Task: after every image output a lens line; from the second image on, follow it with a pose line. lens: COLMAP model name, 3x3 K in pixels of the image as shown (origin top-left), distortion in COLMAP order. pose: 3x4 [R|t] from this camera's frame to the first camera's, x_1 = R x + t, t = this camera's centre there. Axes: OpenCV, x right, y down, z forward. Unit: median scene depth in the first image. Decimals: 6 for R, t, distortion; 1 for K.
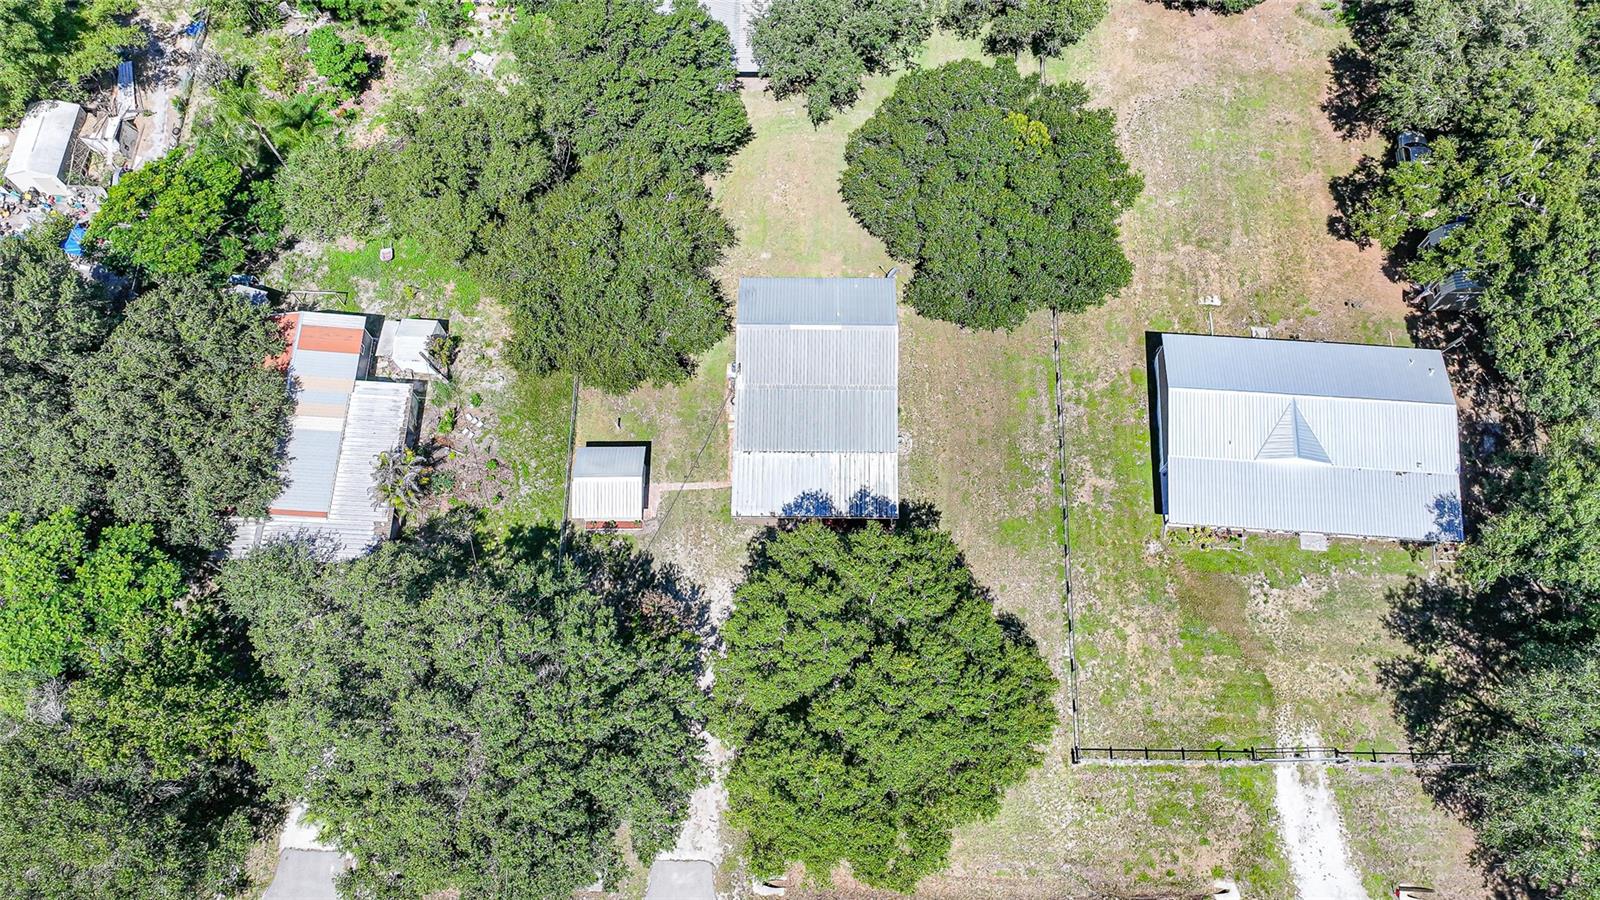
lens RADIAL K [[1115.7, 0, 807.4], [0, 1115.7, 447.4], [0, 0, 1]] dist [0.001659, 0.001396]
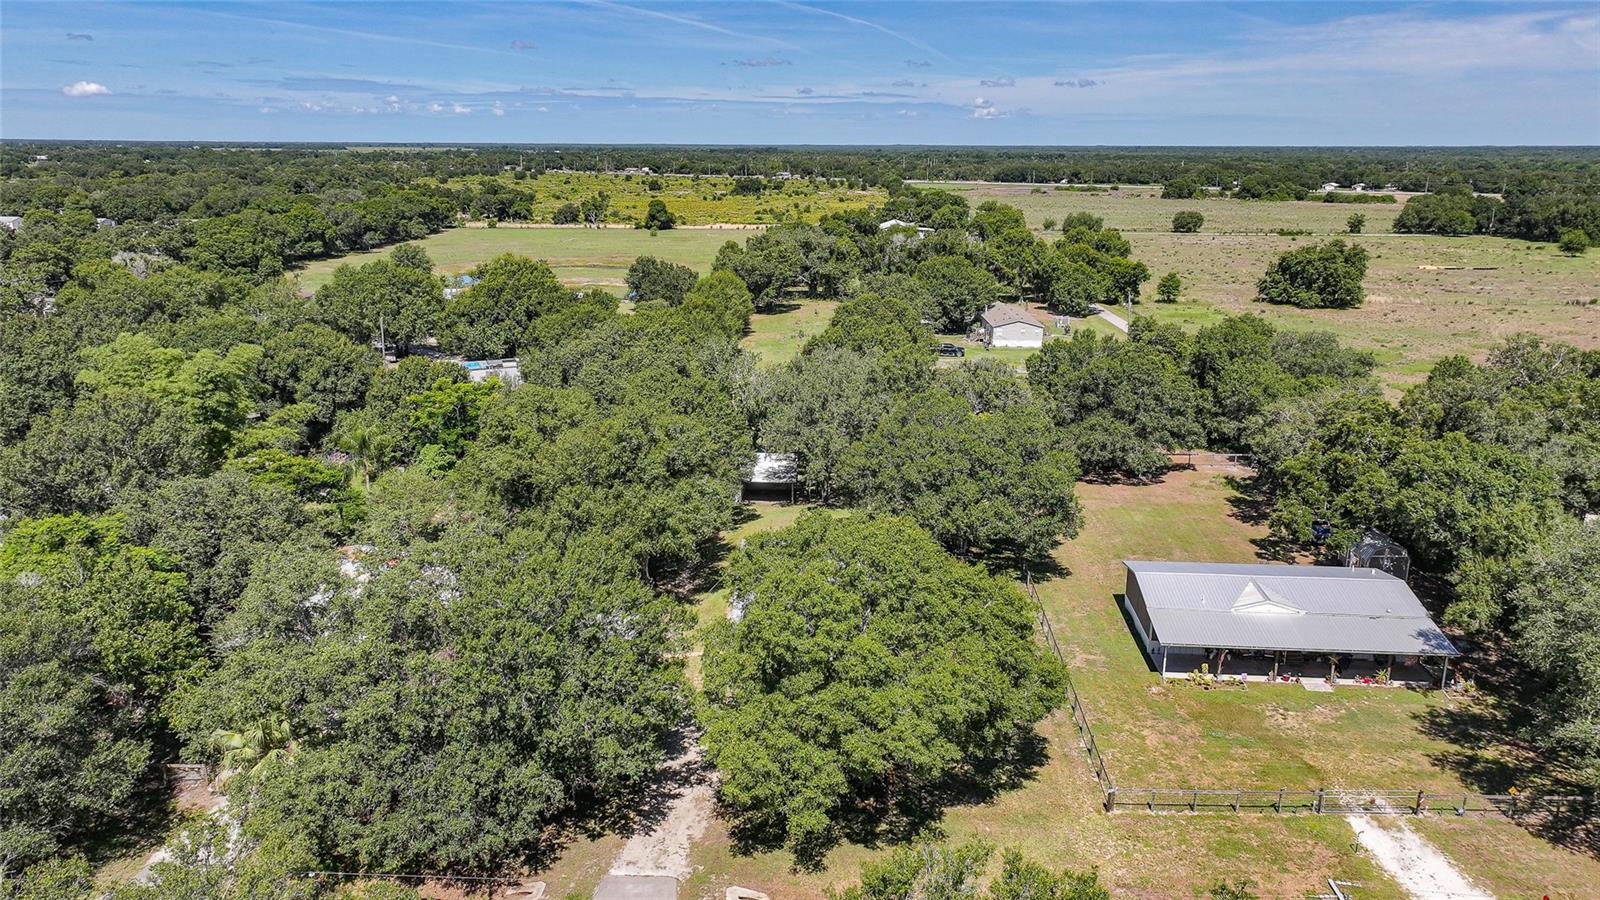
lens RADIAL K [[1119.1, 0, 804.9], [0, 1119.1, 452.2], [0, 0, 1]] dist [-0.008453, 0.021318]
pose [[0.999939, 0.005585, -0.009516, 0.012032], [-0.010950, 0.608558, -0.793434, 0.784015], [0.001360, 0.793490, 0.608582, 0.252073]]
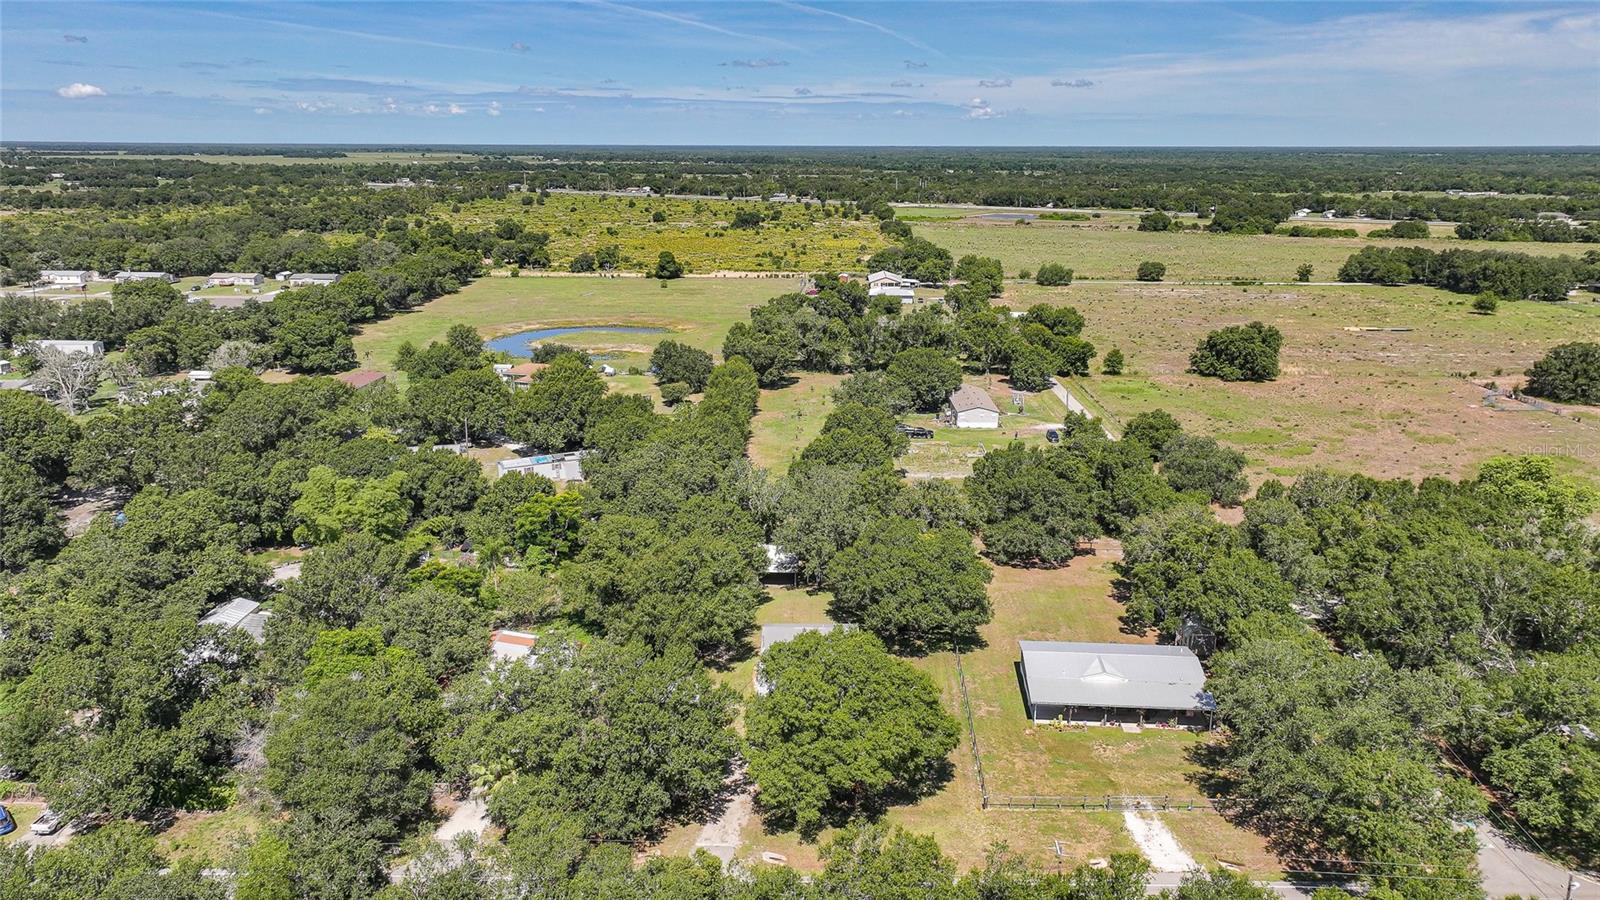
lens RADIAL K [[1117.1, 0, 805.9], [0, 1117.1, 457.6], [0, 0, 1]] dist [-0.000929, 0.007917]
pose [[0.999979, 0.003535, -0.005406, 0.011338], [-0.006438, 0.612871, -0.790156, 1.136511], [0.000520, 0.790175, 0.612881, -0.256226]]
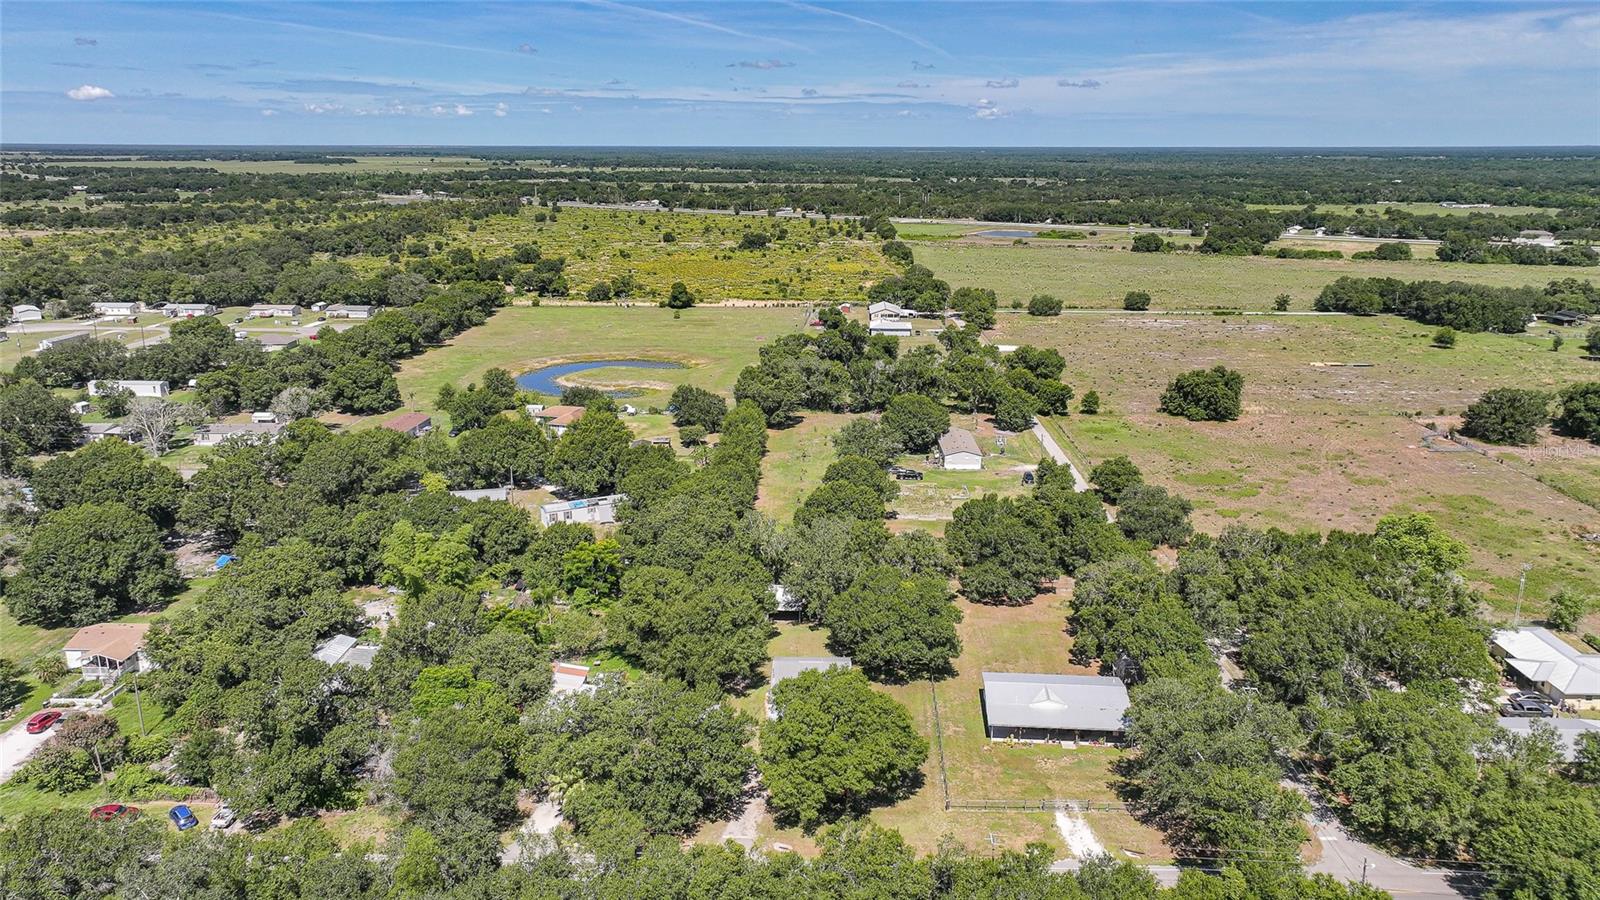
lens RADIAL K [[1117.1, 0, 805.9], [0, 1117.1, 457.6], [0, 0, 1]] dist [-0.000929, 0.007917]
pose [[0.999940, 0.003593, -0.010358, 0.019608], [-0.010386, 0.613018, -0.790001, 1.377033], [0.003511, 0.790061, 0.613019, -0.605702]]
